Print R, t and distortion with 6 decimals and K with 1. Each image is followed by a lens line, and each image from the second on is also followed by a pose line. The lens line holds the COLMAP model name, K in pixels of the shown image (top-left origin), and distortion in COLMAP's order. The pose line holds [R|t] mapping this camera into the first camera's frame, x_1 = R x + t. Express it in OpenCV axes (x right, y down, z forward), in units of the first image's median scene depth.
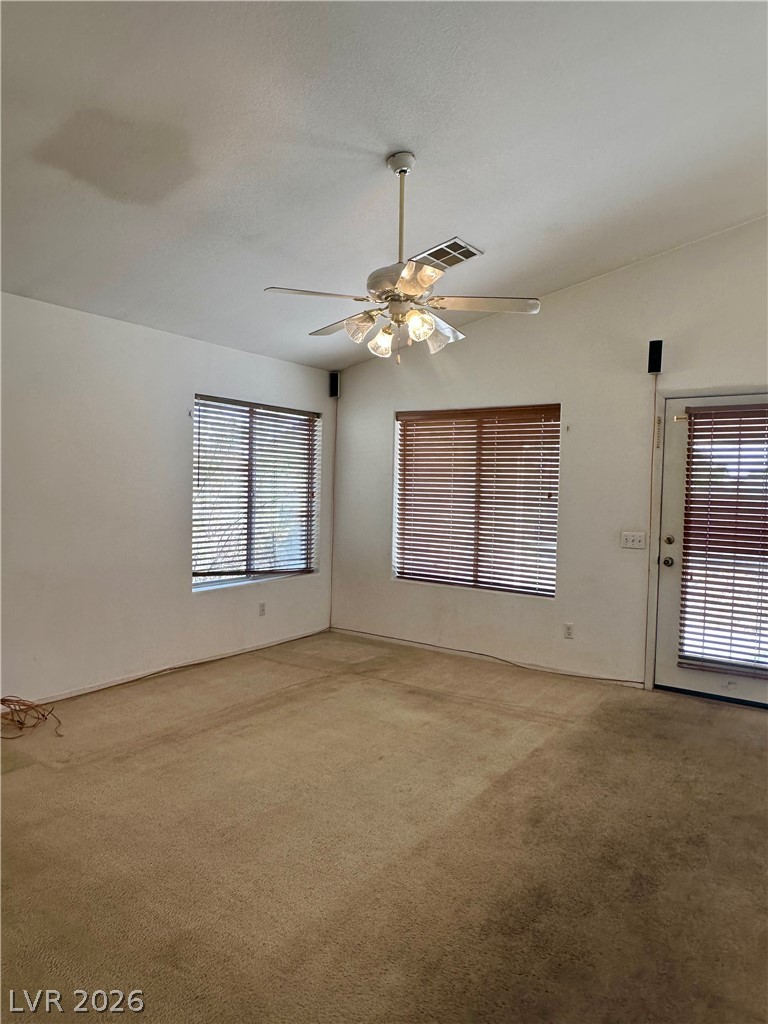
lens RADIAL K [[683.3, 0, 384.3], [0, 683.3, 514.0], [0, 0, 1]] dist [-0.002925, 0.004943]
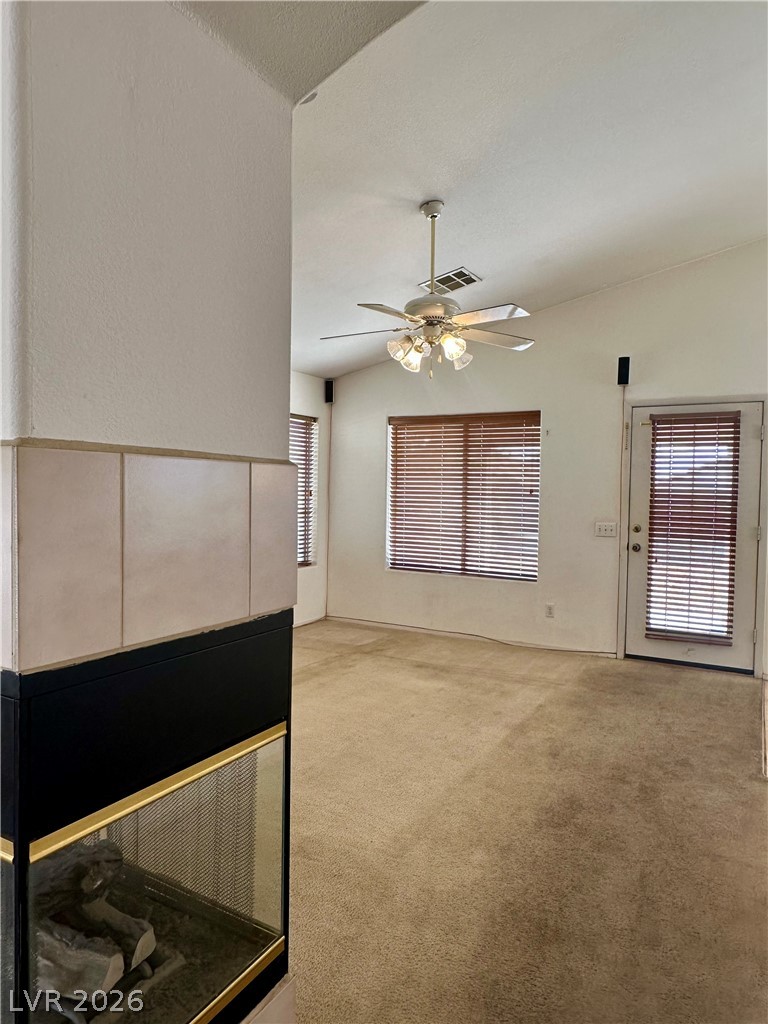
lens RADIAL K [[683.3, 0, 387.1], [0, 683.3, 513.9], [0, 0, 1]] dist [-0.002925, 0.004943]
pose [[0.995464, -0.009297, 0.094680, -0.120930], [0.009612, 0.999950, -0.002865, 0.012720], [-0.094649, 0.003762, 0.995504, -0.121394]]
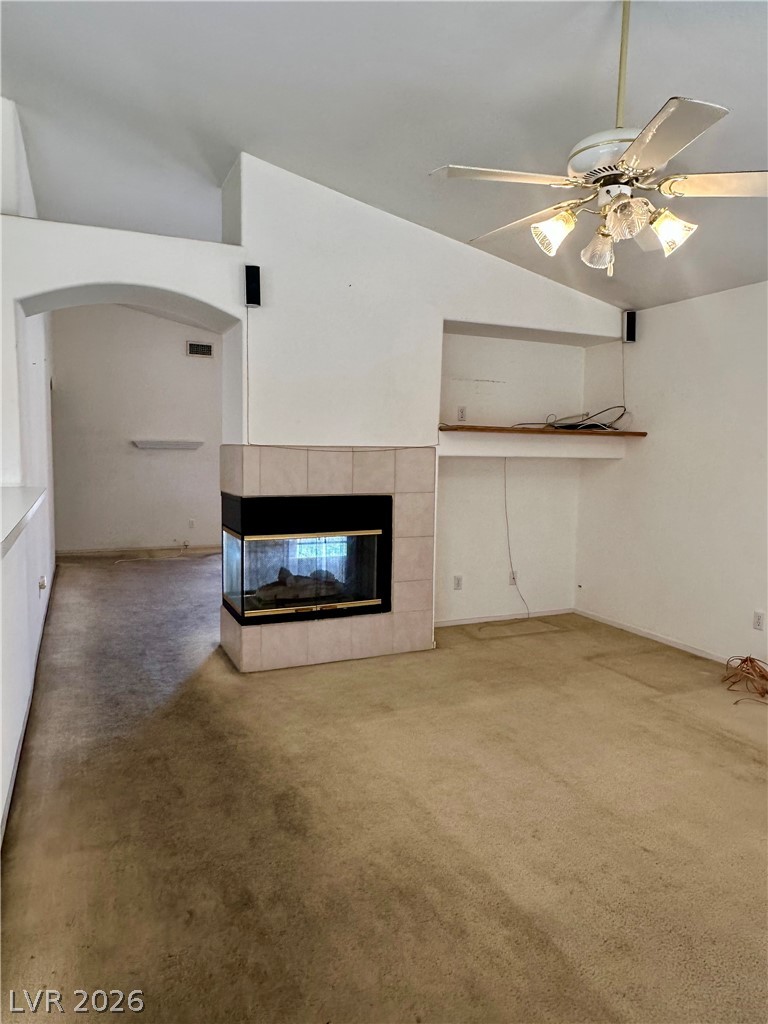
lens RADIAL K [[683.3, 0, 380.7], [0, 683.3, 512.9], [0, 0, 1]] dist [-0.002925, 0.004943]
pose [[-0.534073, 0.043208, -0.844334, 0.544844], [-0.068457, 0.993204, 0.094129, -0.020452], [0.842662, 0.108072, -0.527485, 0.853385]]
